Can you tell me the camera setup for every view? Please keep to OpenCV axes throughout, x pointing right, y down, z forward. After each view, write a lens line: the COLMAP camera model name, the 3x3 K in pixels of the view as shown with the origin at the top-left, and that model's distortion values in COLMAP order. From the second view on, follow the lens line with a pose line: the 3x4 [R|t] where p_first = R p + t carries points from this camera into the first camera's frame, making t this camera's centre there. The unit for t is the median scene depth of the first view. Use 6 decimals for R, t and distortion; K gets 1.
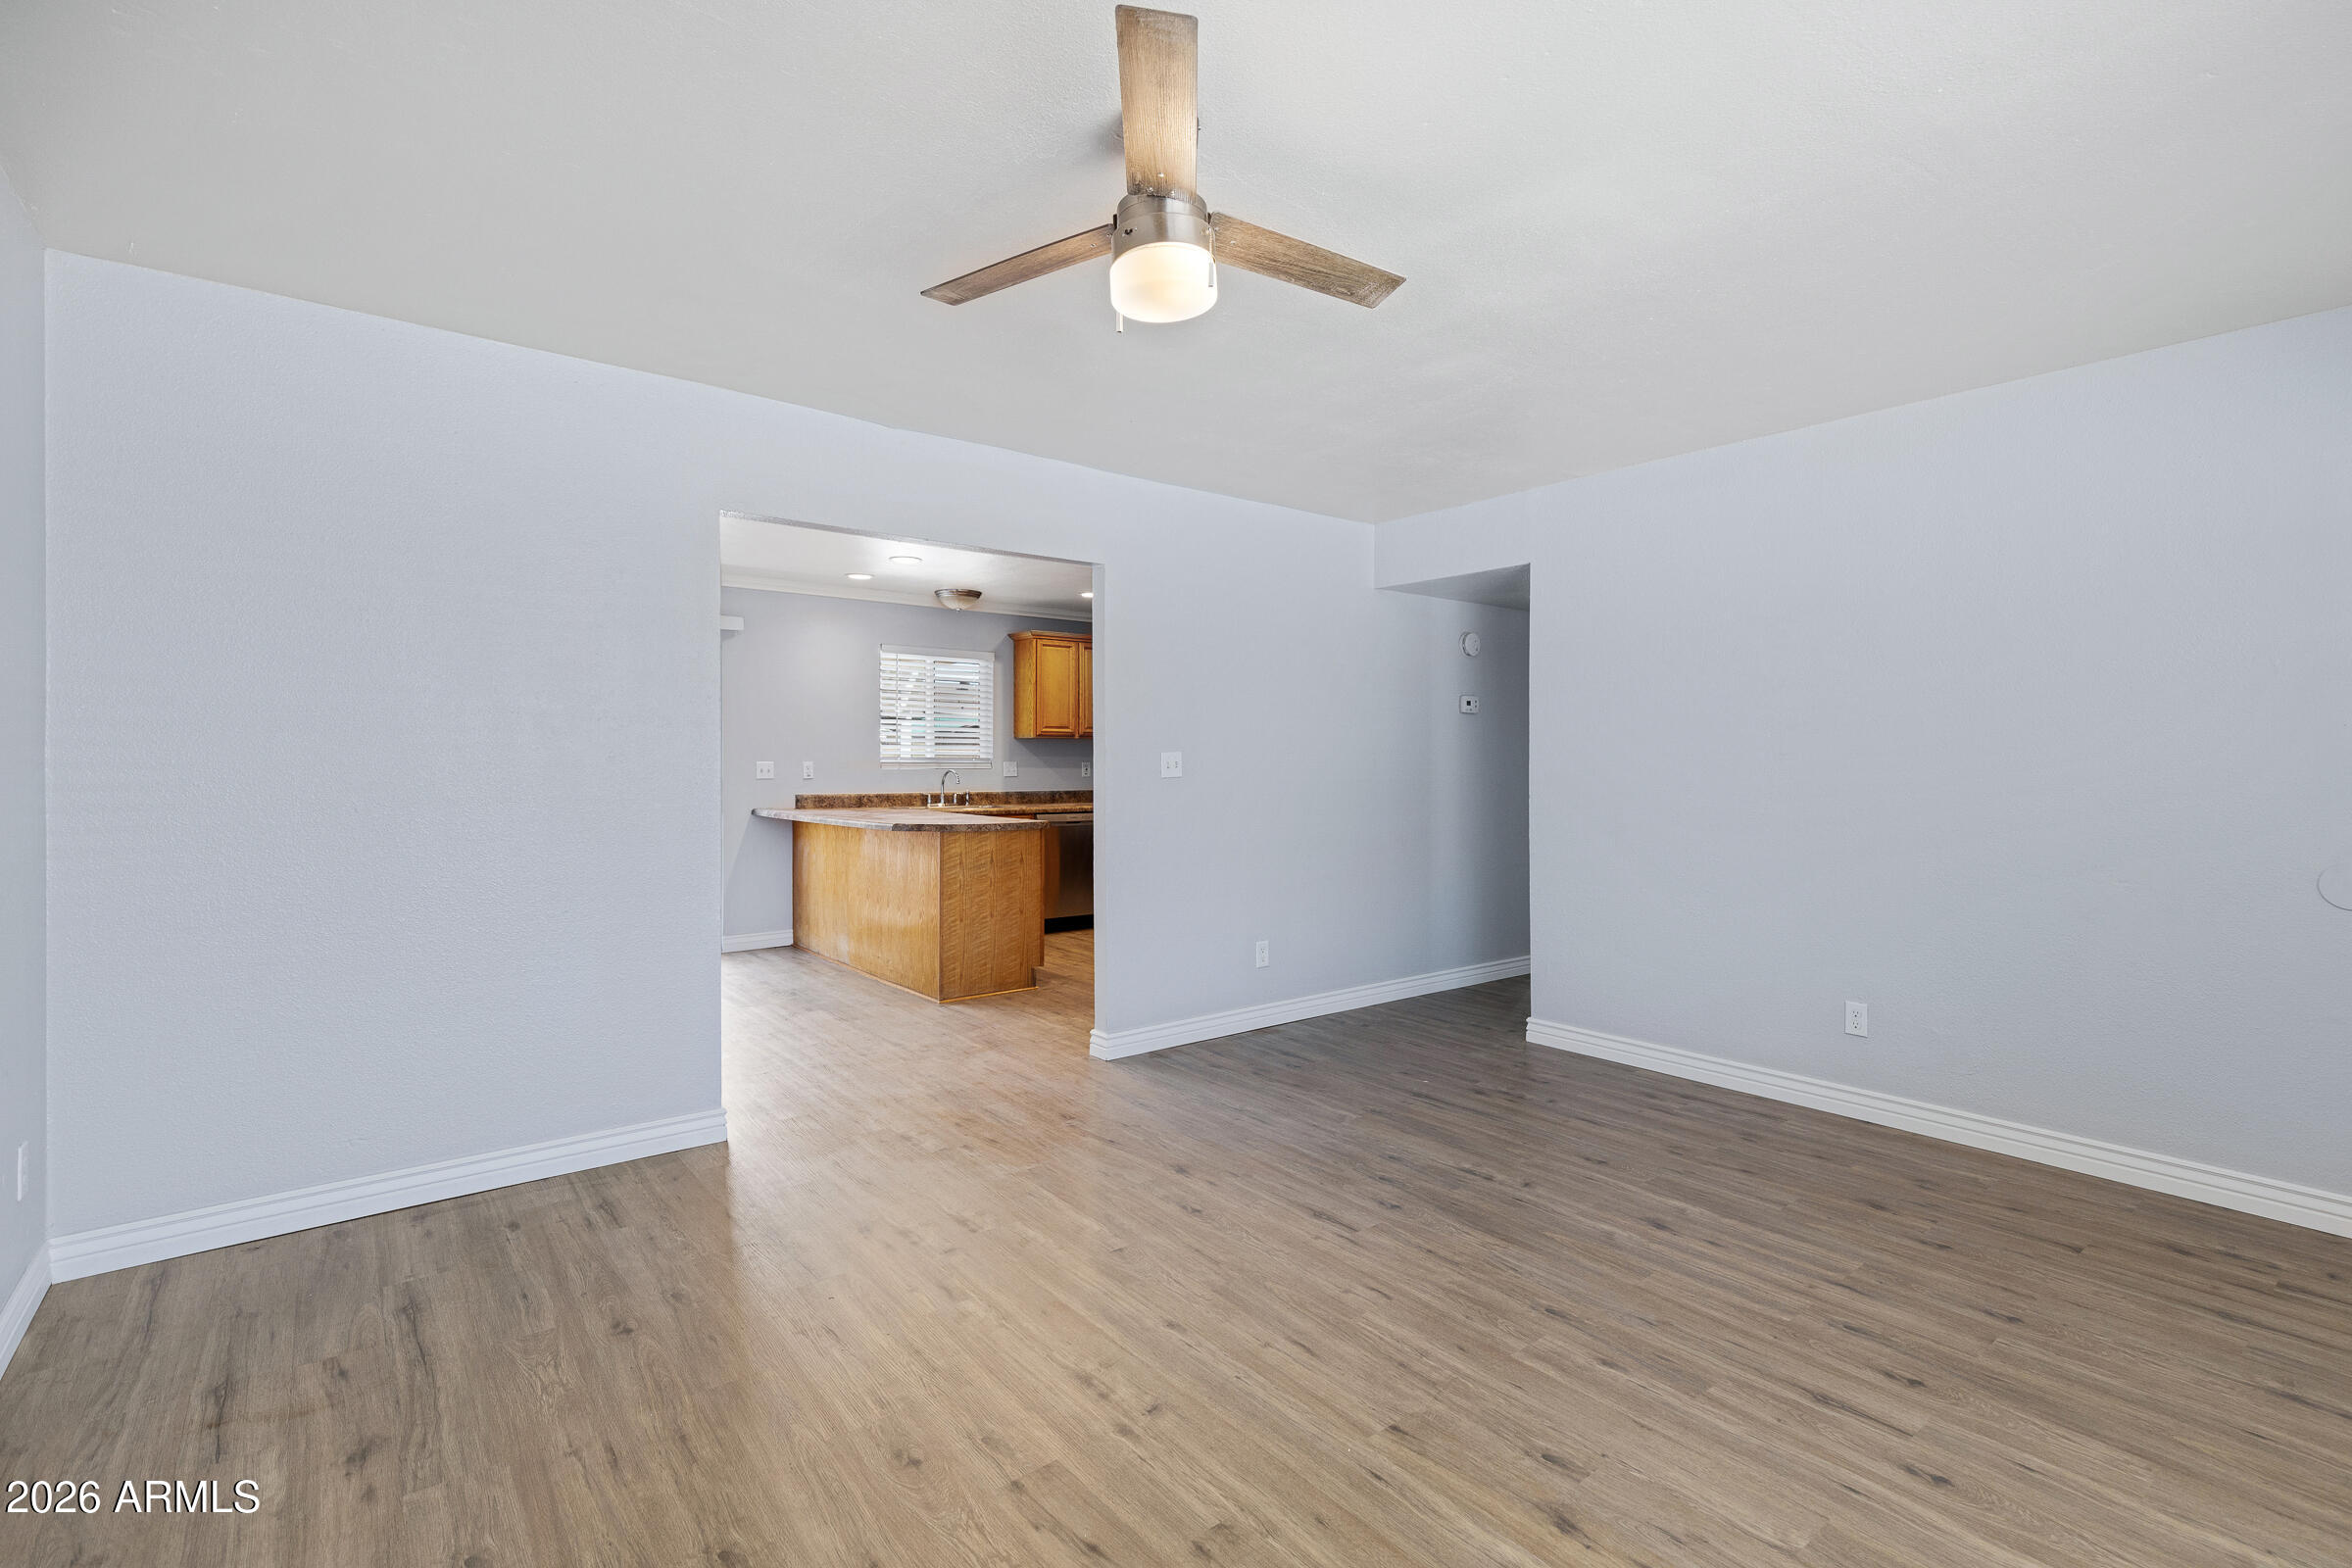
lens RADIAL K [[1104.6, 0, 1178.6], [0, 1104.6, 747.3], [0, 0, 1]] dist [0.009792, 0.000044]
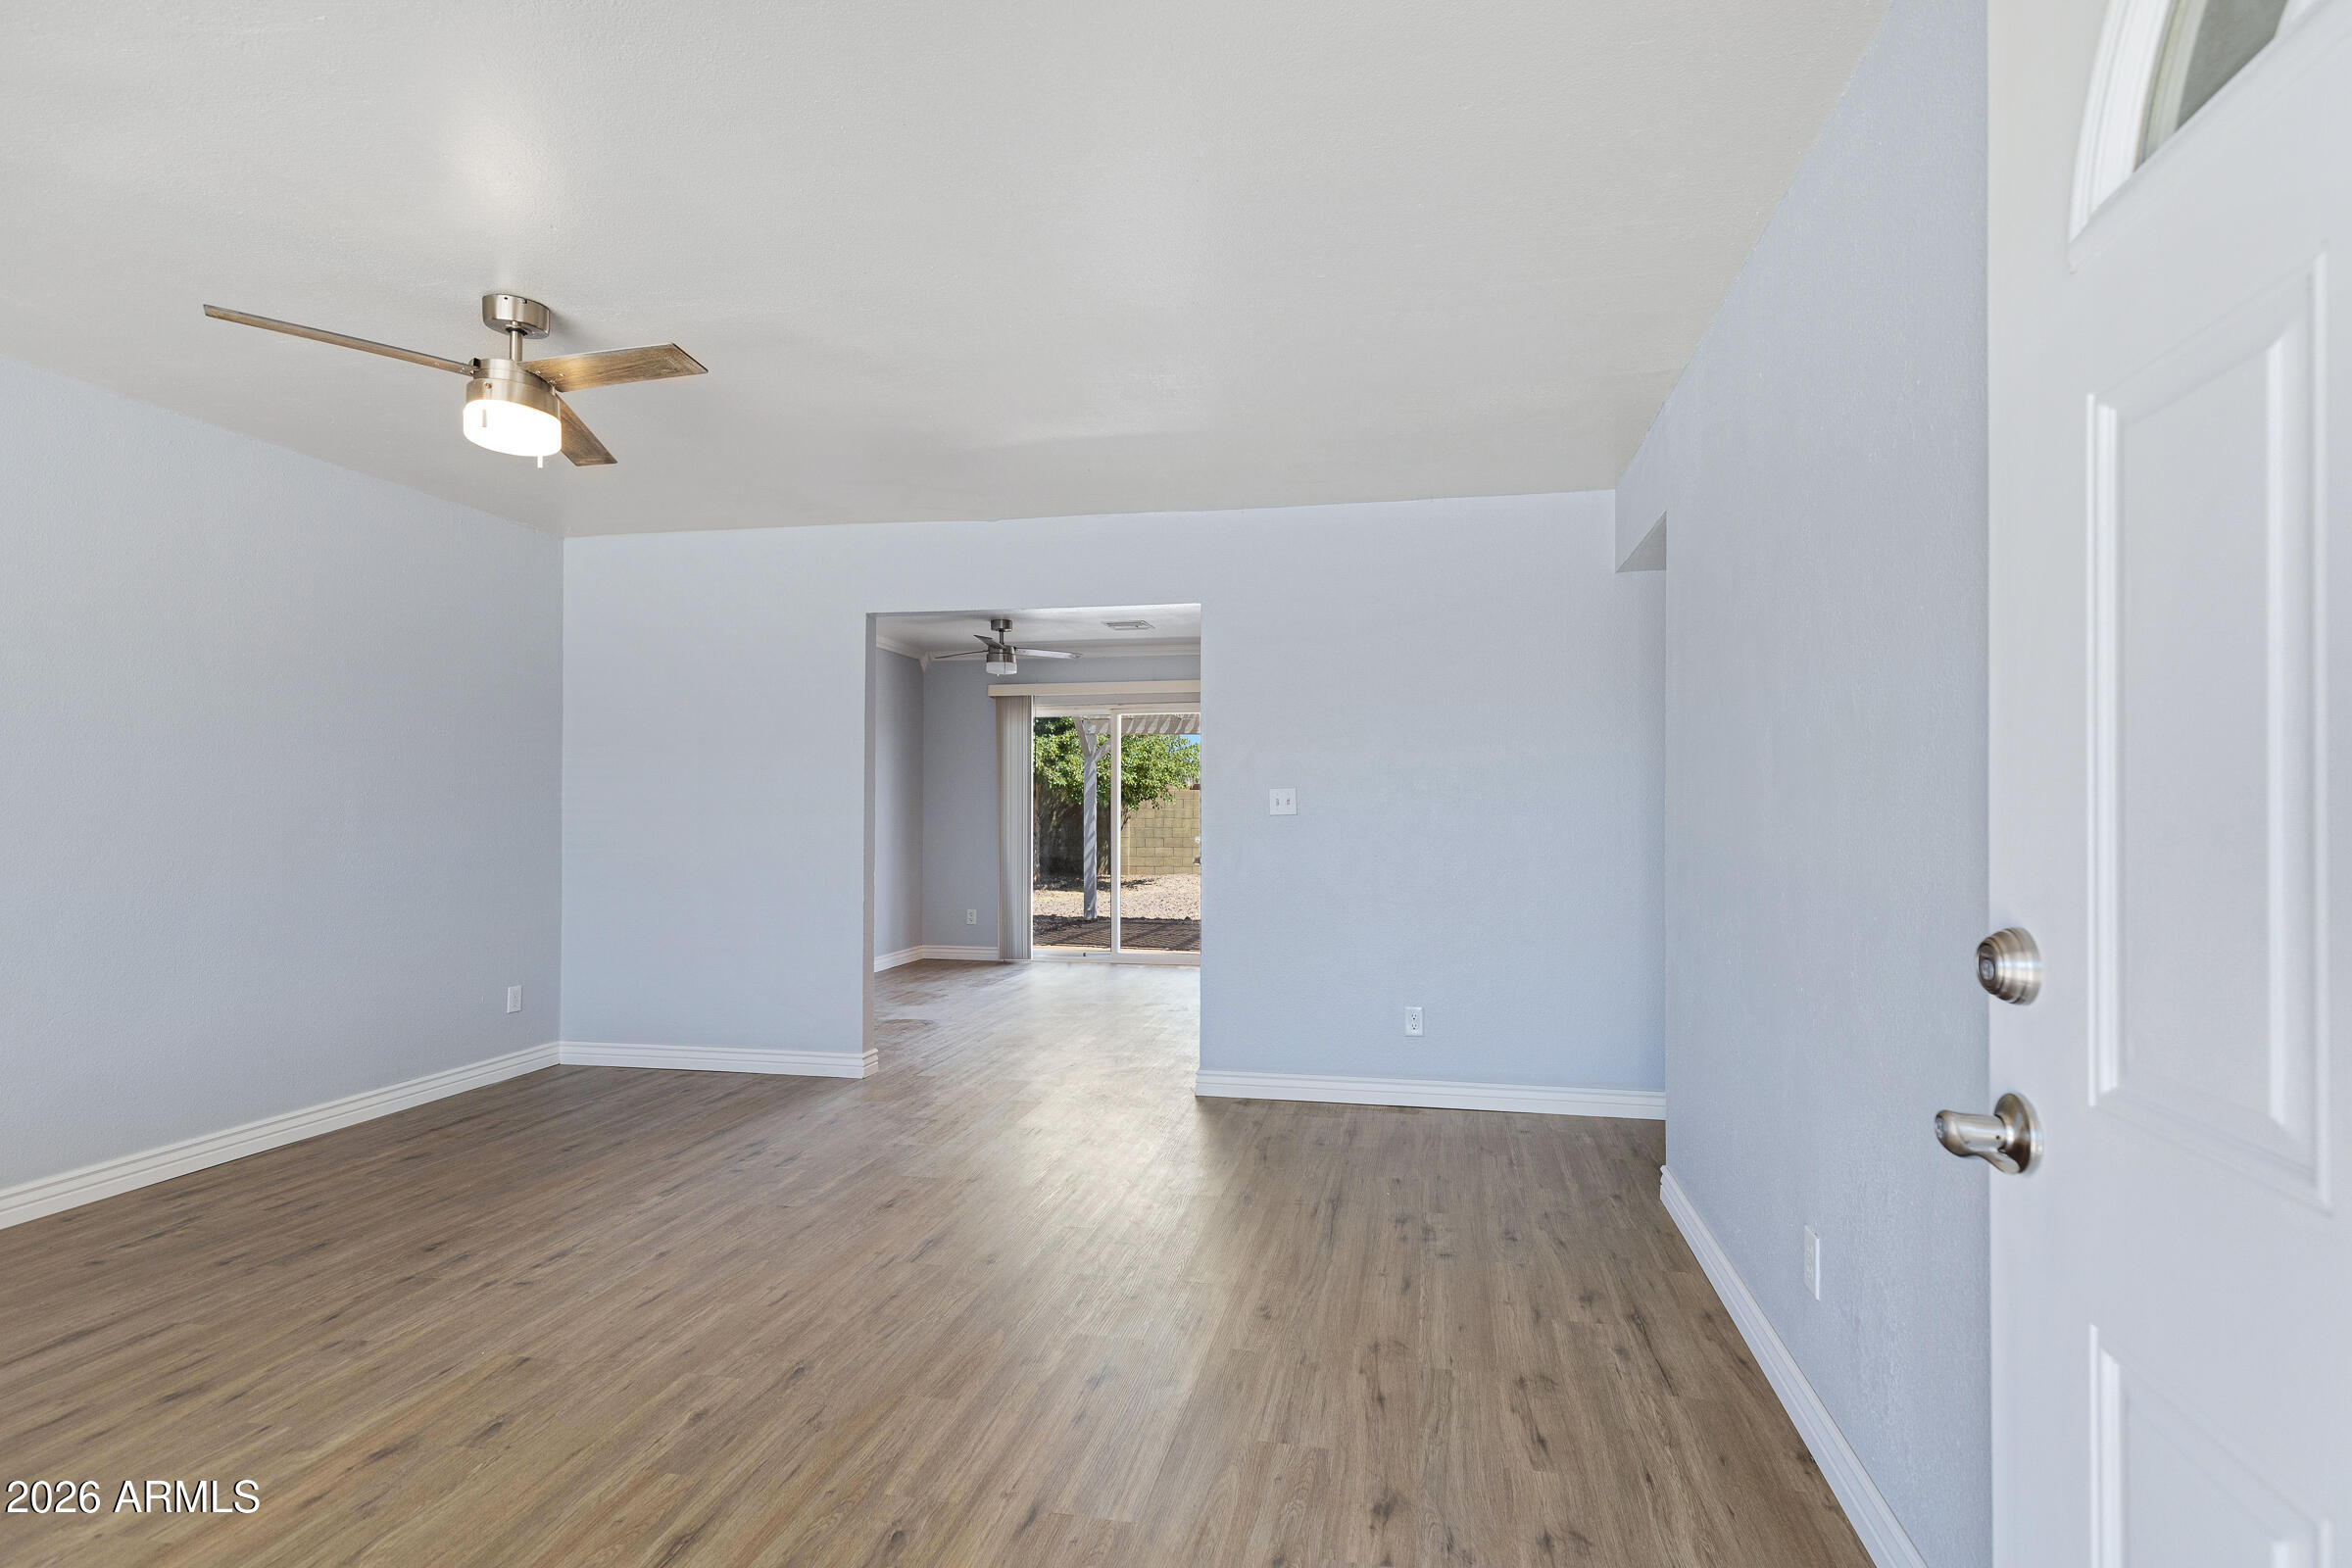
lens RADIAL K [[1078.0, 0, 1176.0], [0, 1078.0, 784.0], [0, 0, 1]] dist [0.007352, 0.000008]
pose [[0.649050, -0.014976, -0.760598, 1.211644], [0.007399, 0.999883, -0.013374, 0.024158], [0.760710, 0.003053, 0.649085, 0.625623]]
